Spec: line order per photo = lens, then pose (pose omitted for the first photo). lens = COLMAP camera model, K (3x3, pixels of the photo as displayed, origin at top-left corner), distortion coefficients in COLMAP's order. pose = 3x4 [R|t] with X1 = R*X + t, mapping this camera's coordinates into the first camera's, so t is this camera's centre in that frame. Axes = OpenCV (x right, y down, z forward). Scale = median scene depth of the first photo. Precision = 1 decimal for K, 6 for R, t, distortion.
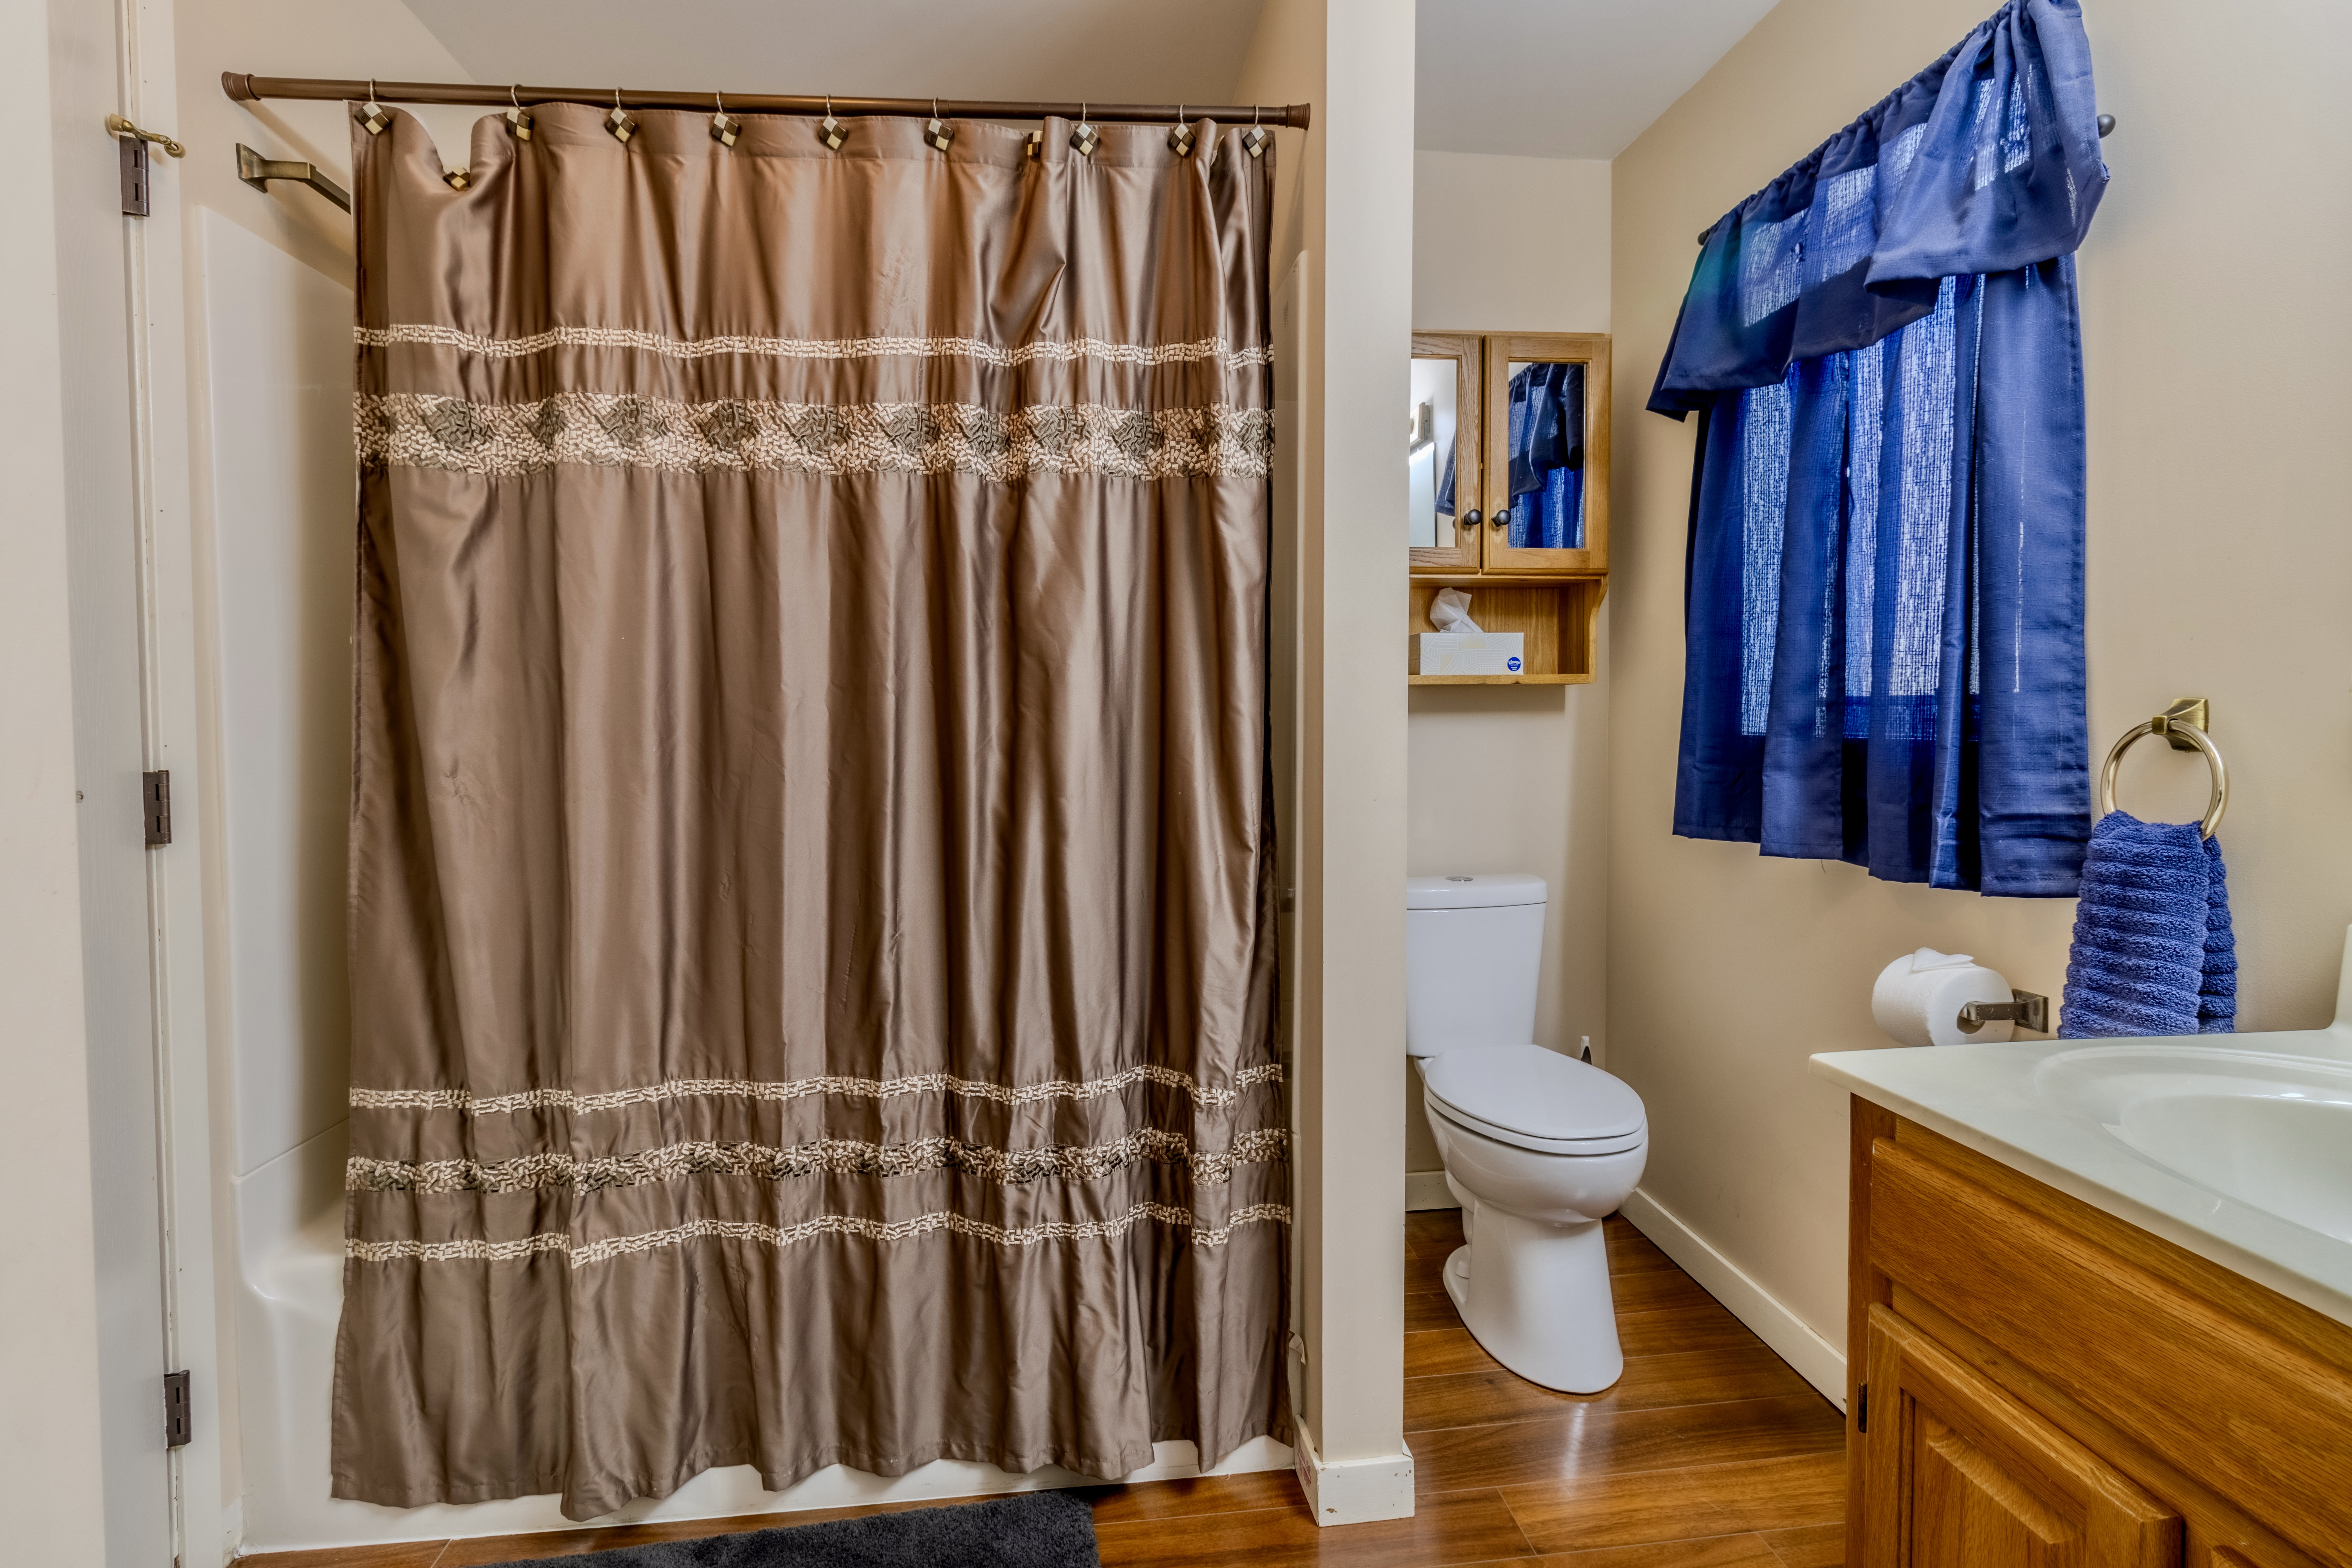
lens RADIAL K [[1097.5, 0, 1169.5], [0, 1097.5, 770.0], [0, 0, 1]] dist [-0.001868, 0.001188]
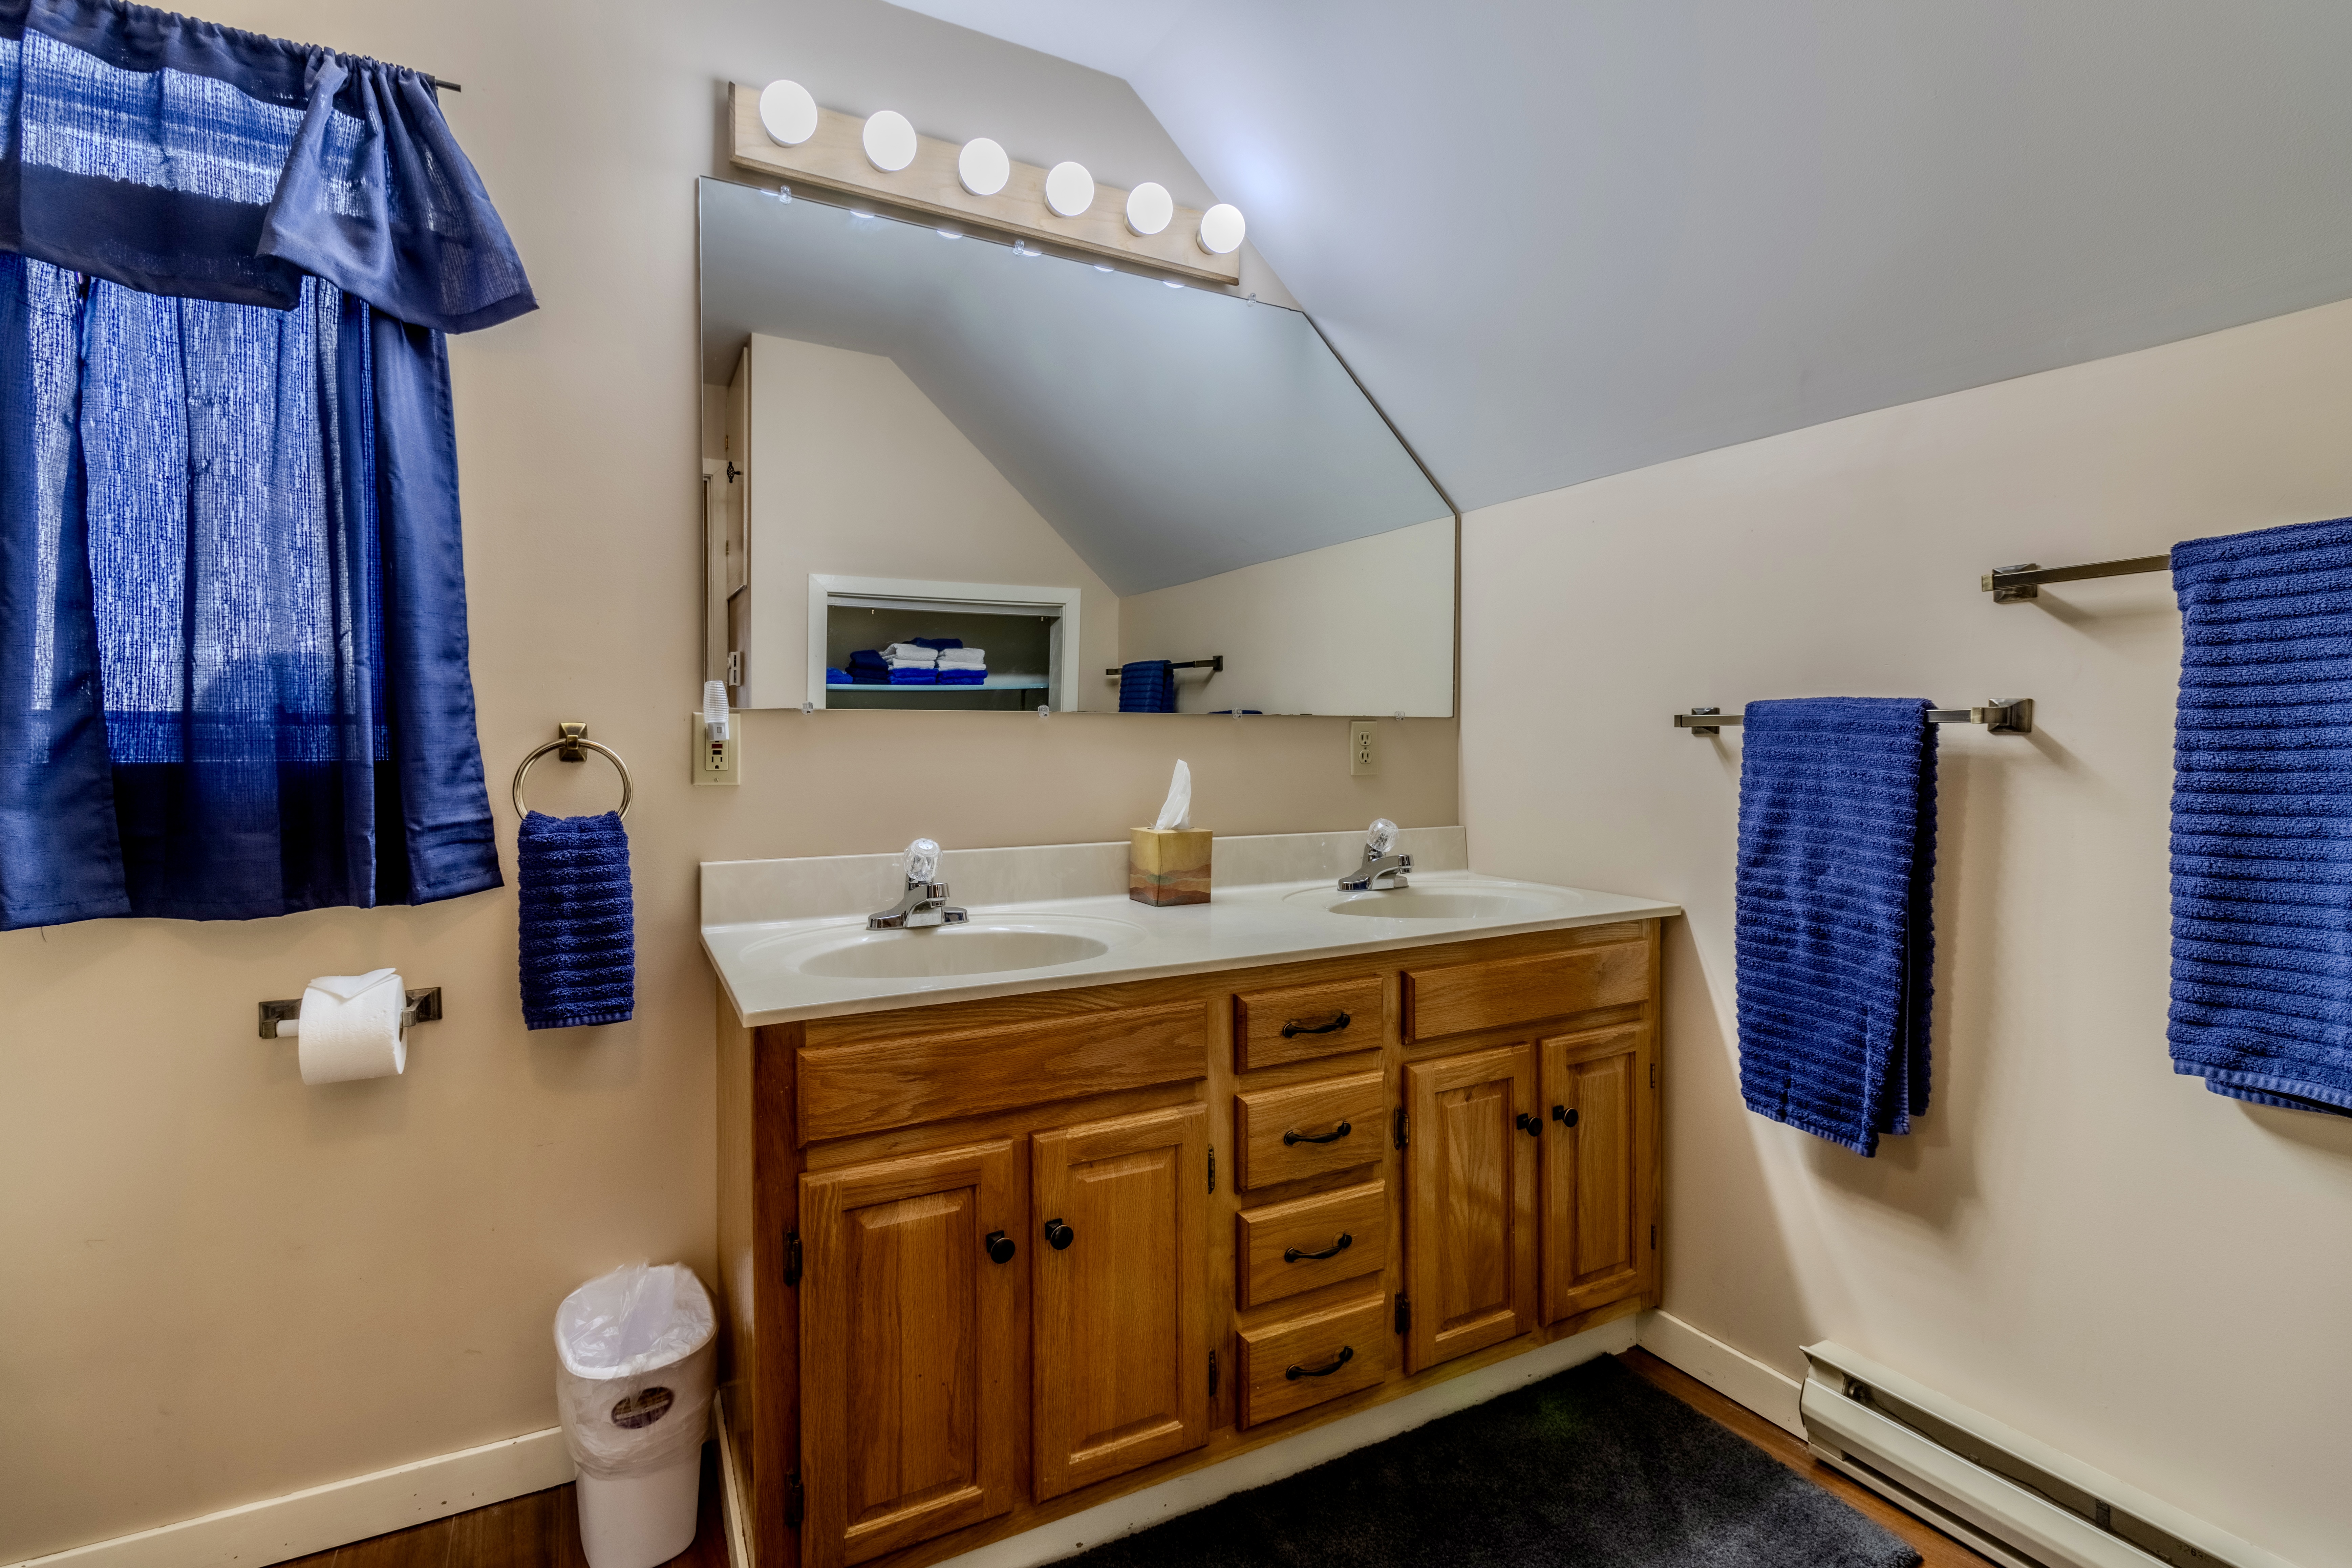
lens RADIAL K [[1097.5, 0, 1171.3], [0, 1097.5, 775.4], [0, 0, 1]] dist [-0.001868, 0.001188]
pose [[-0.353519, -0.029243, 0.934970, -0.515566], [0.048394, 0.997601, 0.049500, -0.028046], [-0.934175, 0.062746, -0.351255, 0.700986]]
